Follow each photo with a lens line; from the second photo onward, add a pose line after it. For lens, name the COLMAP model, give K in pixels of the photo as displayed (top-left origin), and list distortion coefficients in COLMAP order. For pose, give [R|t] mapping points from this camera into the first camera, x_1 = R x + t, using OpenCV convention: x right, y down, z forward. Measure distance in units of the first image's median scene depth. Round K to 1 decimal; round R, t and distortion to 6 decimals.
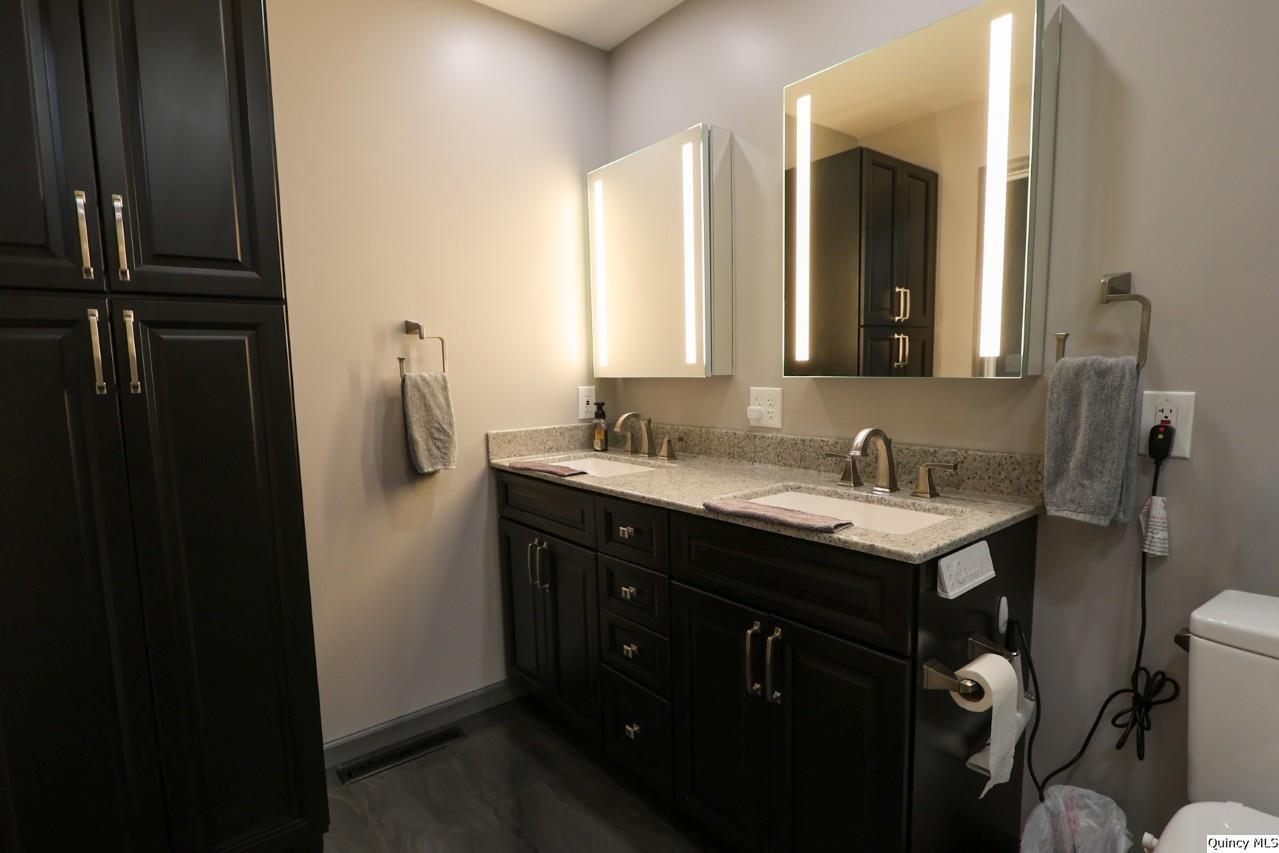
lens RADIAL K [[581.7, 0, 639.5], [0, 581.7, 426.5], [0, 0, 1]] dist [-0.002062, -0.000052]
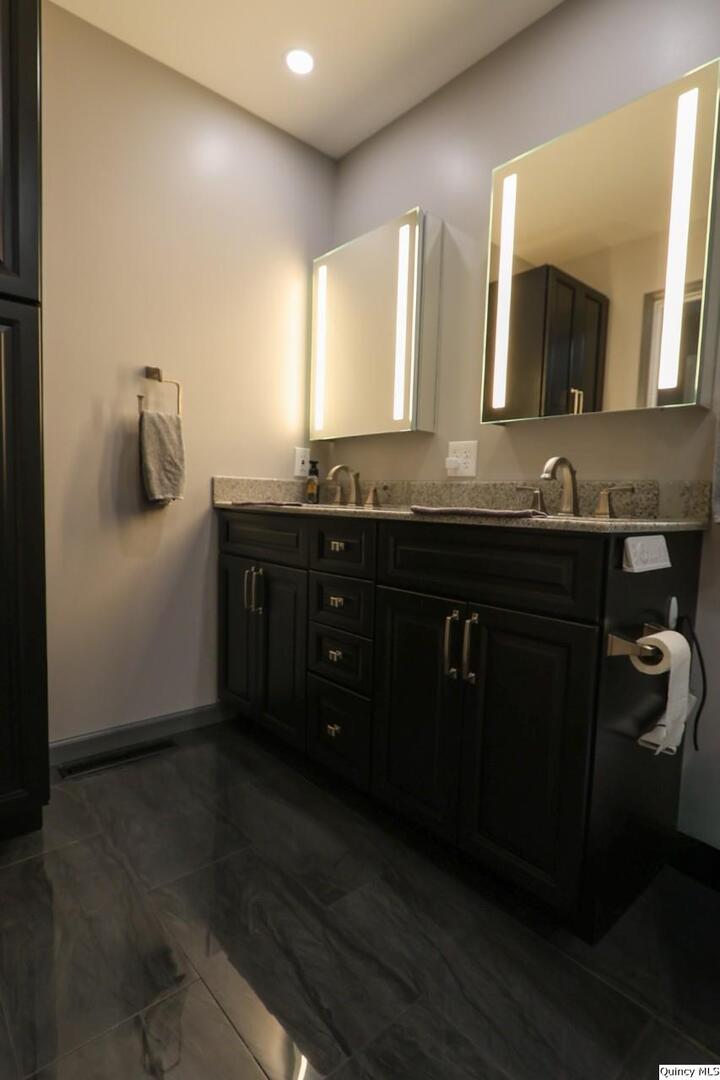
lens RADIAL K [[500.0, 0, 353.0], [0, 500.0, 537.0], [0, 0, 1]] dist [-0.003737, -0.000030]
pose [[0.998201, 0.049395, 0.033983, -0.022153], [-0.048472, 0.998447, -0.027461, 0.157448], [-0.035286, 0.025764, 0.999045, 0.035228]]
